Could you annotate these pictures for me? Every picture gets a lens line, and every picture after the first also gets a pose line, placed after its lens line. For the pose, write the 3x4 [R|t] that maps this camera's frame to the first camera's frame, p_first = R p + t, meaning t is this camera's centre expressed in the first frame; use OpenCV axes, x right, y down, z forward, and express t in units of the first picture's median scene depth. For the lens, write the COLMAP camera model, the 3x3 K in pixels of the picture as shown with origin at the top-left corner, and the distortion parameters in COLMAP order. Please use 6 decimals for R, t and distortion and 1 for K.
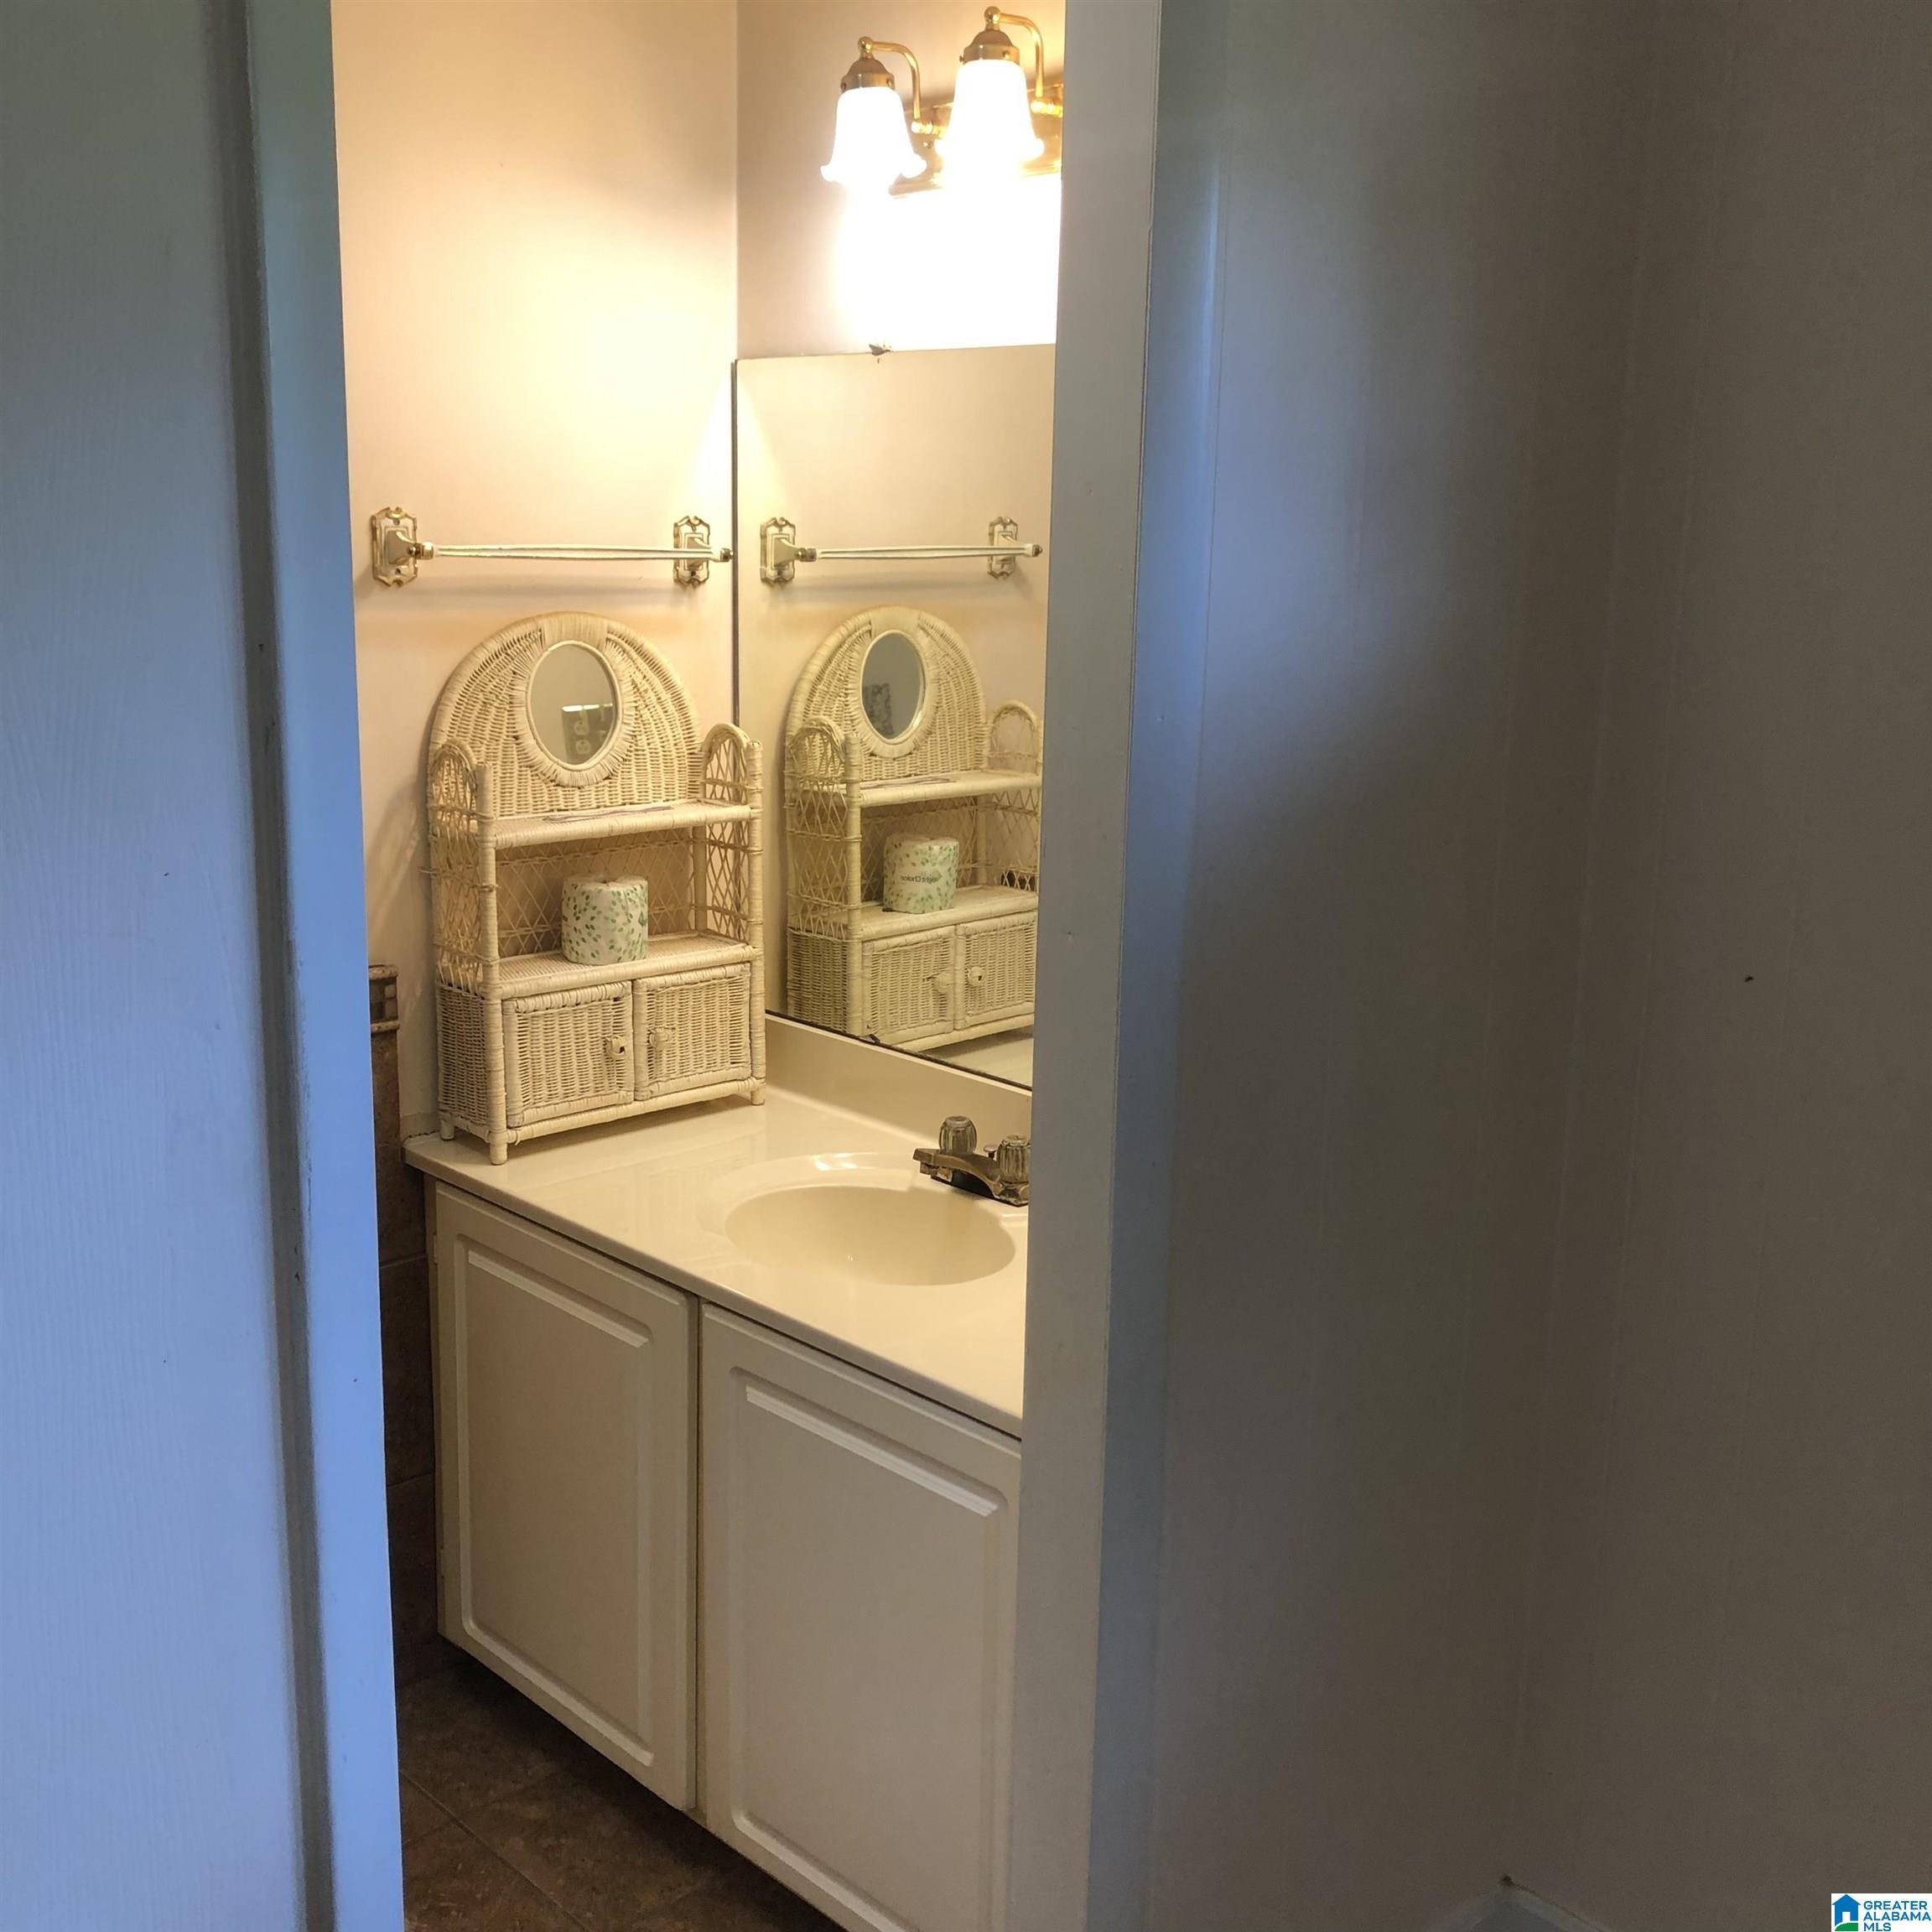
lens RADIAL K [[2096.1, 0, 946.7], [0, 2096.1, 969.2], [0, 0, 1]] dist [0.017004, 0.000000]
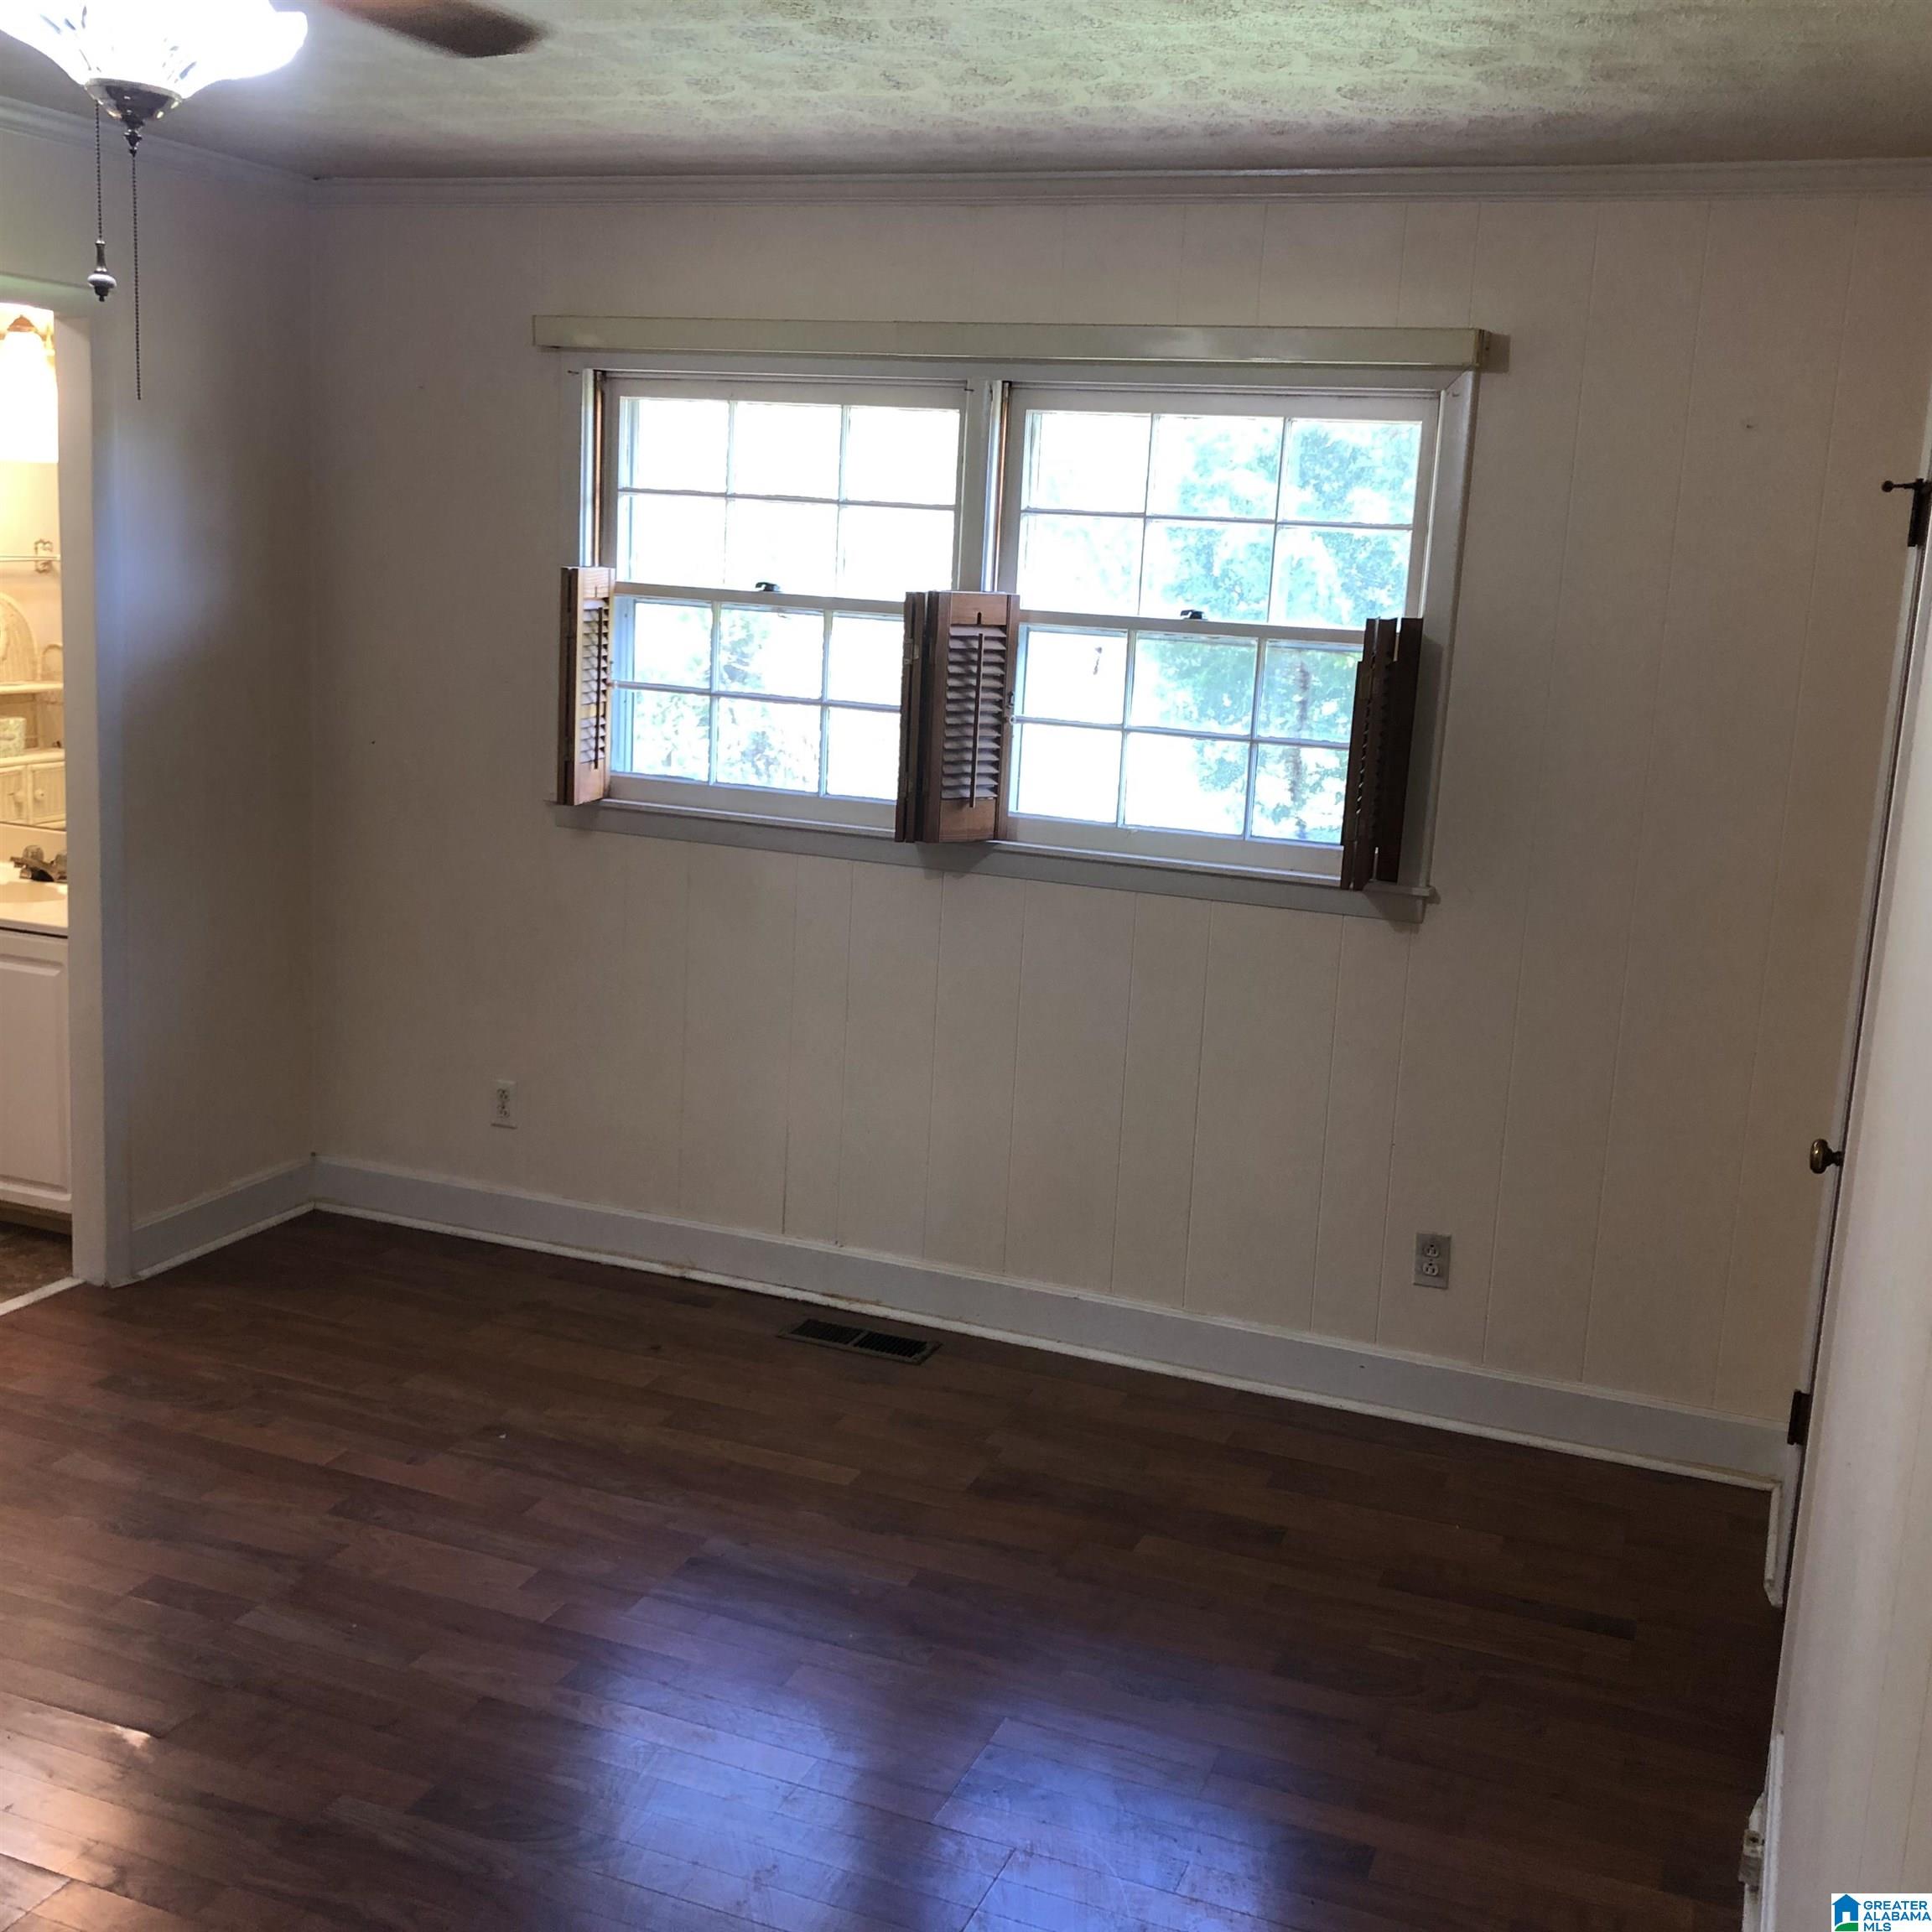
lens RADIAL K [[2096.1, 0, 960.3], [0, 2096.1, 918.6], [0, 0, 1]] dist [0.017004, 0.000000]
pose [[0.910149, -0.047068, 0.411598, -0.014986], [0.055090, 0.998452, -0.007640, 0.169801], [-0.410601, 0.029628, 0.911334, -0.977525]]
